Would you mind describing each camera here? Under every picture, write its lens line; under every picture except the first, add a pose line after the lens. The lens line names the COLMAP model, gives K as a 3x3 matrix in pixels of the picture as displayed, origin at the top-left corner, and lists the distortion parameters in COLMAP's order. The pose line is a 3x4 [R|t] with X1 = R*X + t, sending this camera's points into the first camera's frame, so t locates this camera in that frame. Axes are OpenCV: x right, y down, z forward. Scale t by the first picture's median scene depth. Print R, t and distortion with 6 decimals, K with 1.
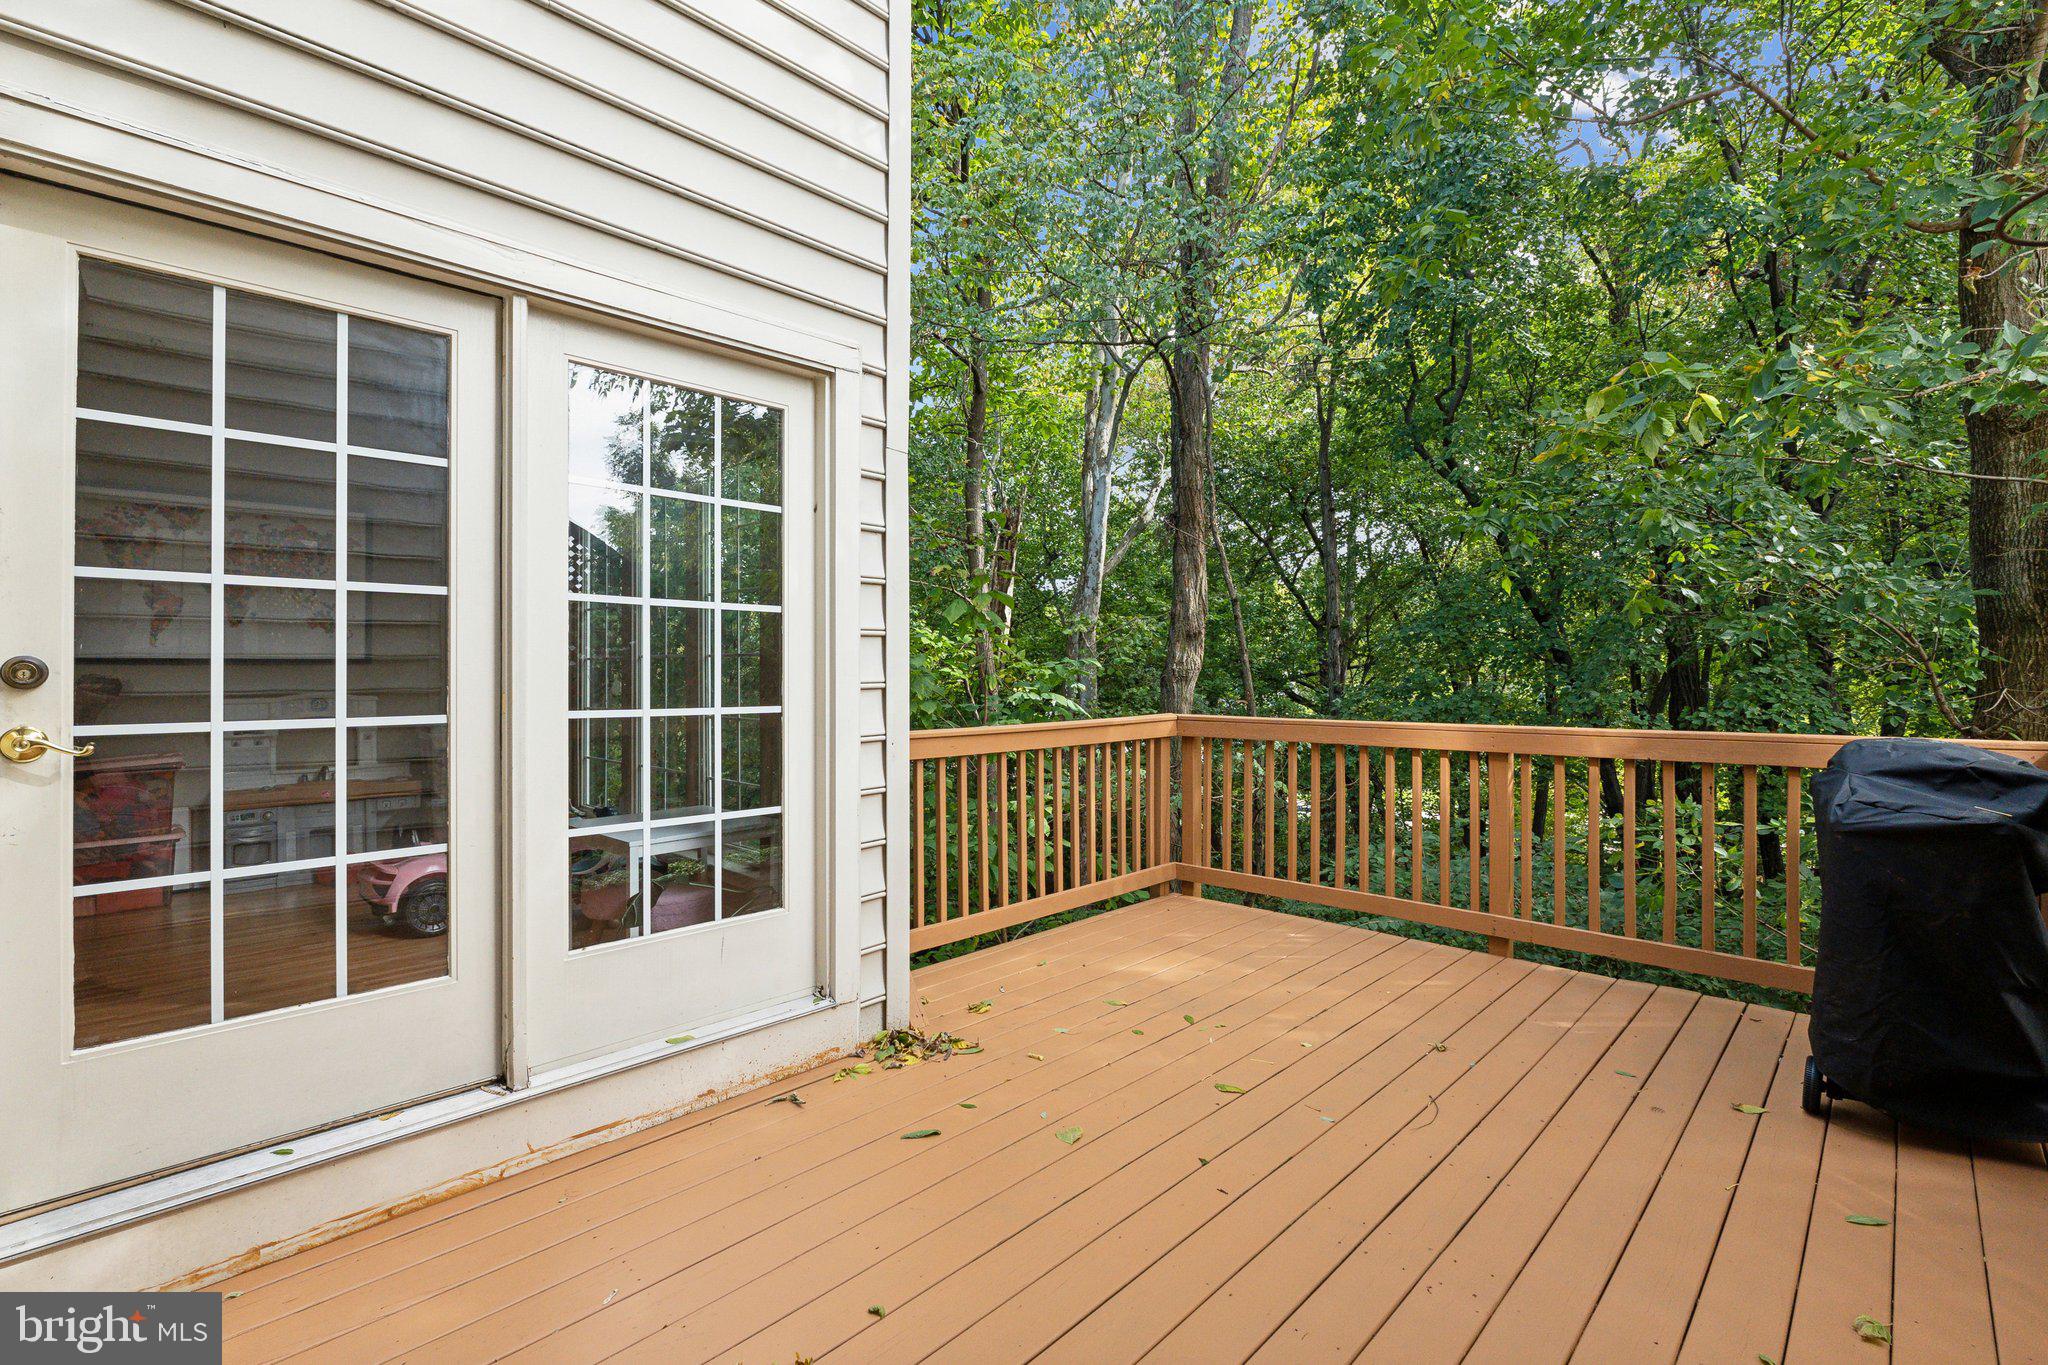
lens RADIAL K [[917.3, 0, 1016.6], [0, 917.3, 668.8], [0, 0, 1]] dist [0.000200, -0.000002]
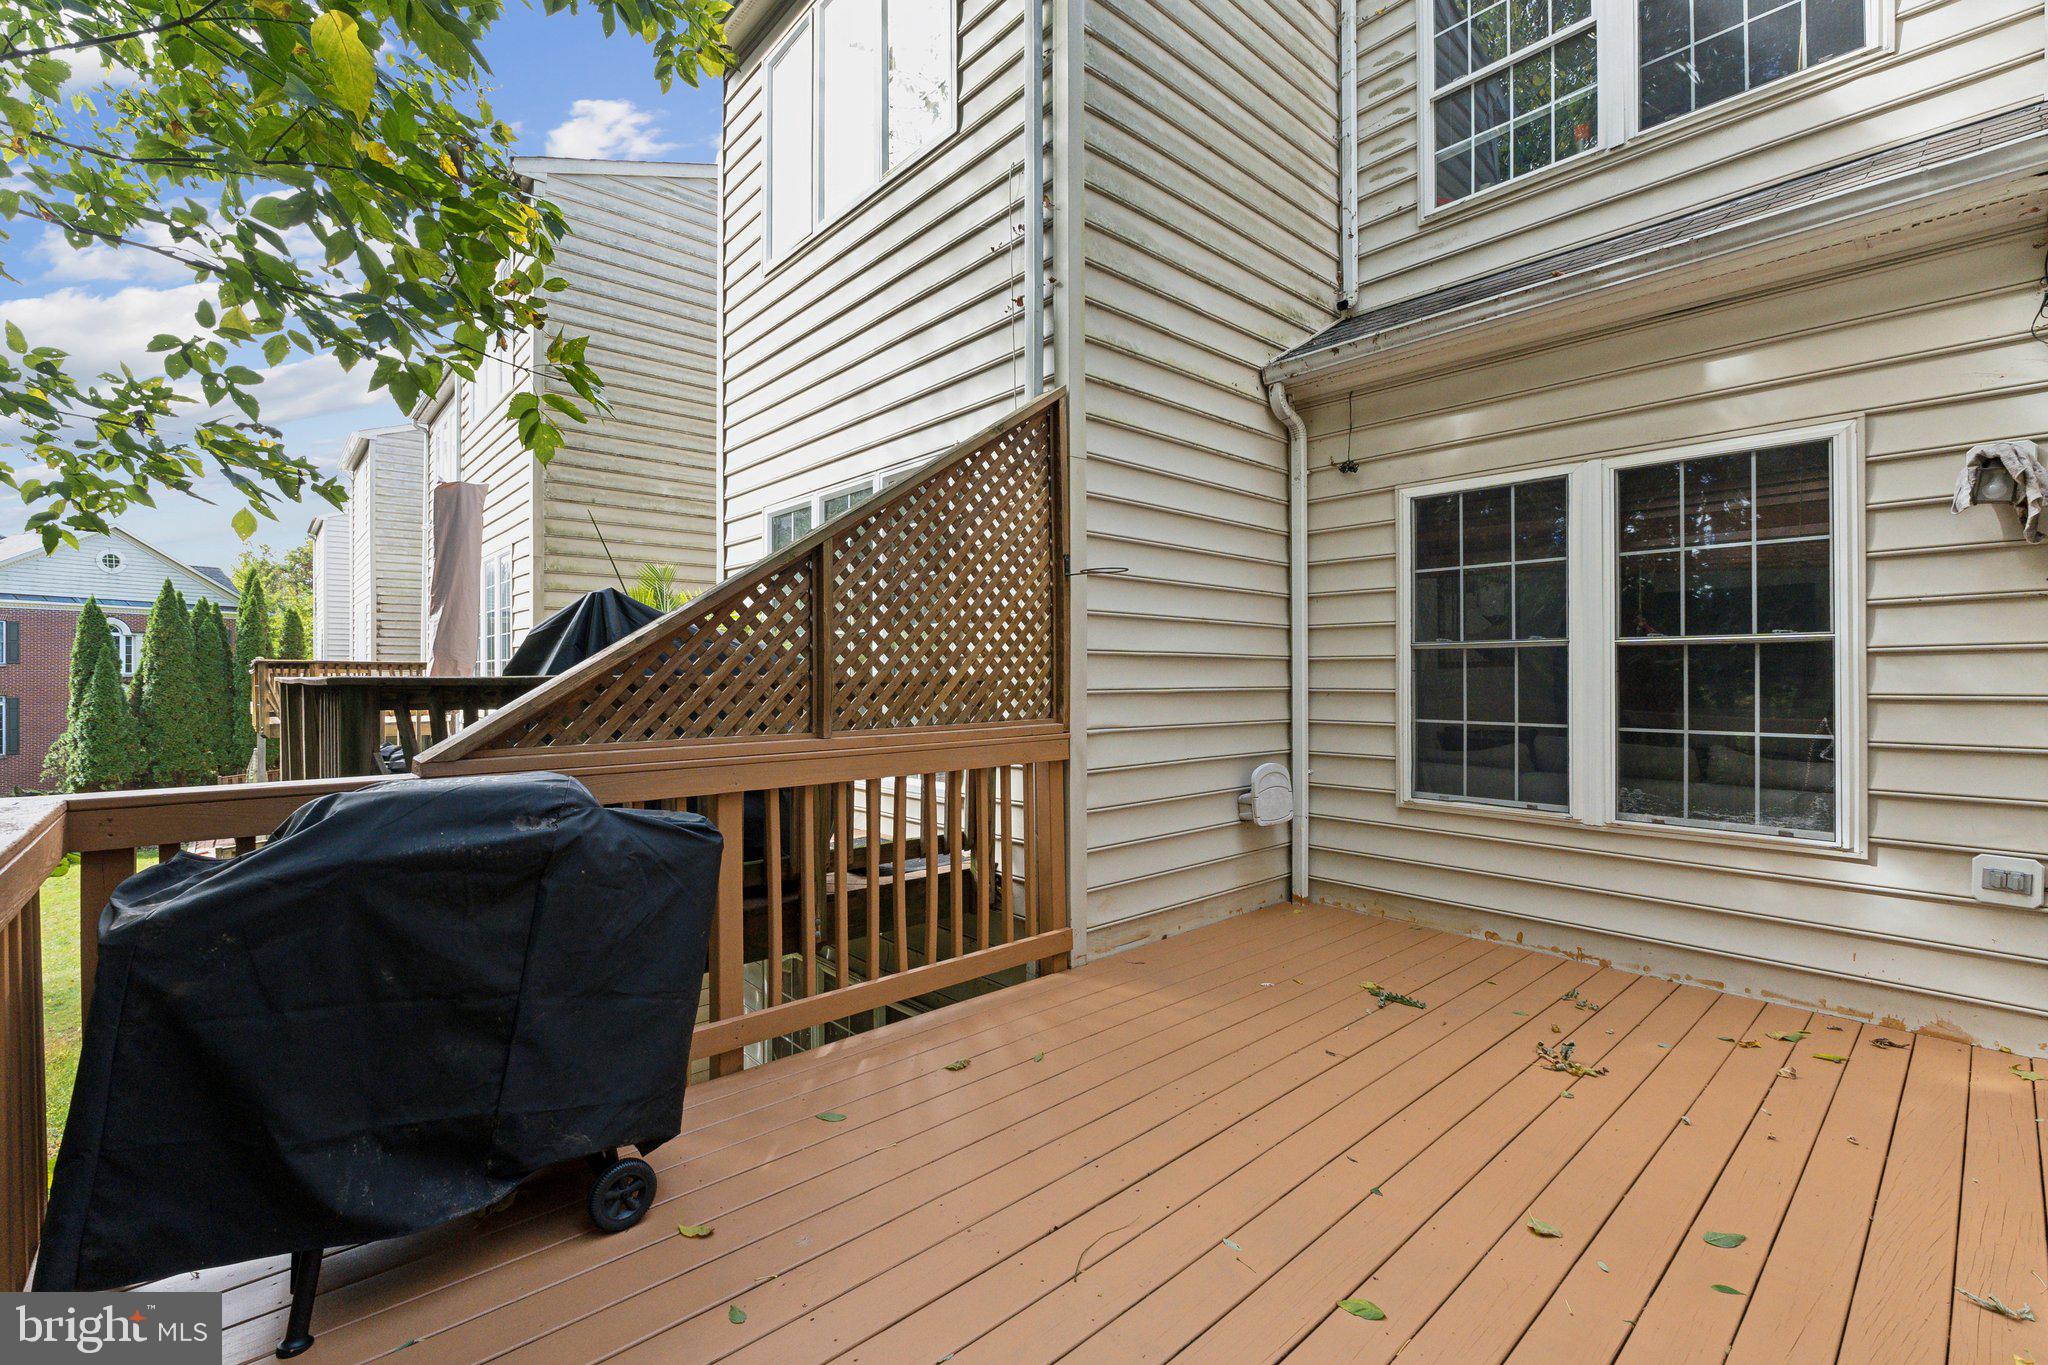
lens RADIAL K [[893.6, 0, 1024.0], [0, 893.6, 682.5], [0, 0, 1]] dist [-0.000860, -0.000015]
pose [[-0.998218, -0.004461, 0.059513, 0.424899], [-0.004404, 0.999990, 0.001082, -0.002947], [-0.059517, 0.000818, -0.998227, 1.598062]]
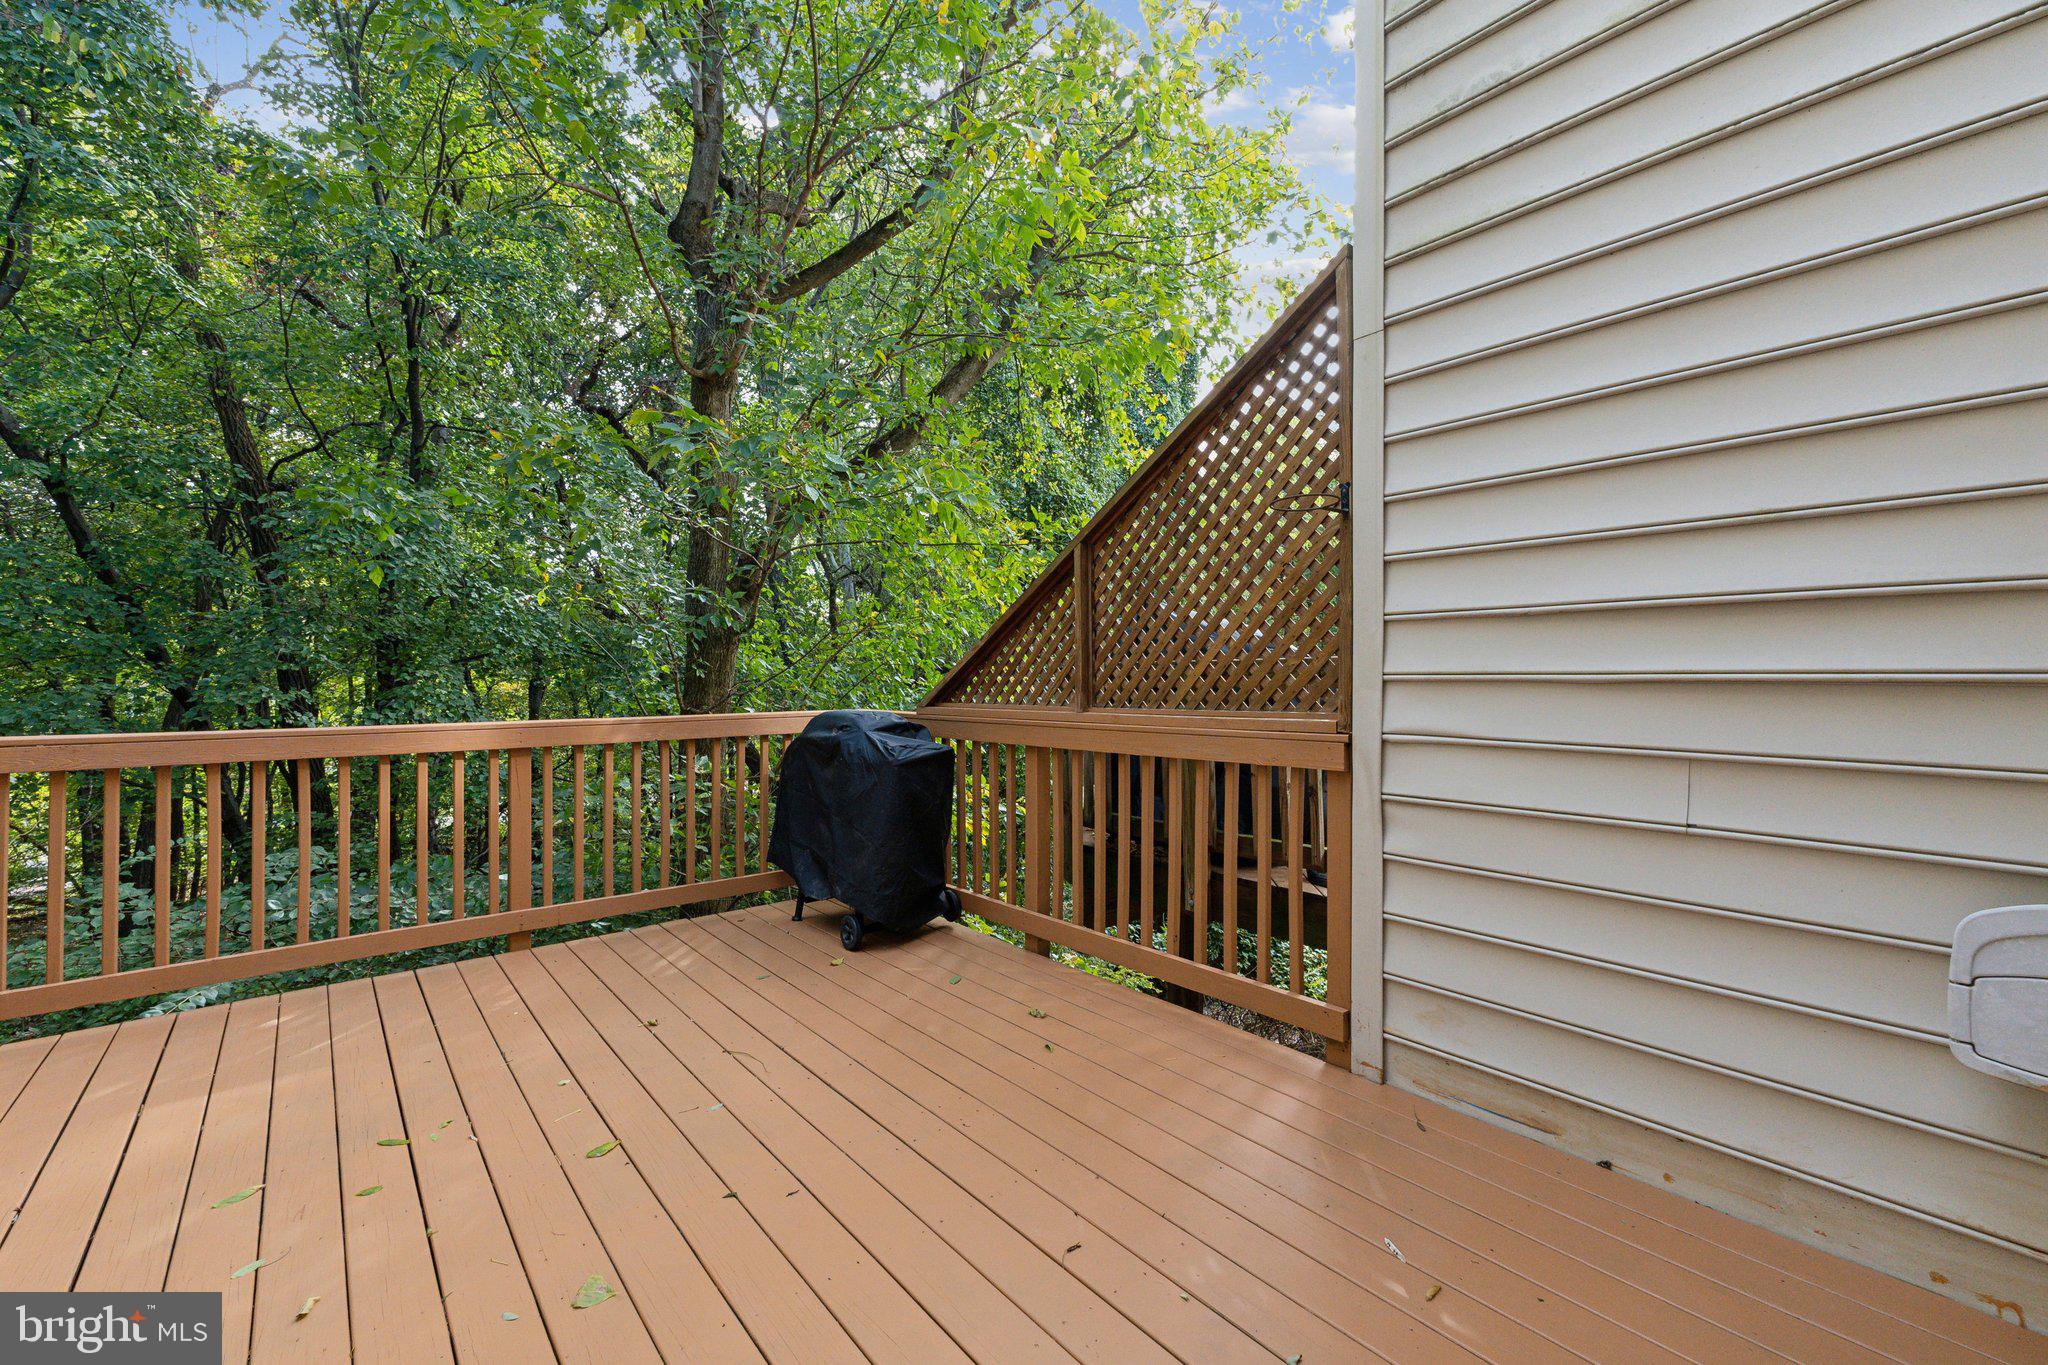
lens RADIAL K [[866.5, 0, 1024.0], [0, 866.5, 682.5], [0, 0, 1]] dist [0.010255, -0.001035]
pose [[0.103992, -0.012401, 0.994501, -0.505981], [-0.004802, 0.999904, 0.012971, 0.007865], [-0.994567, -0.006124, 0.103923, 0.505618]]
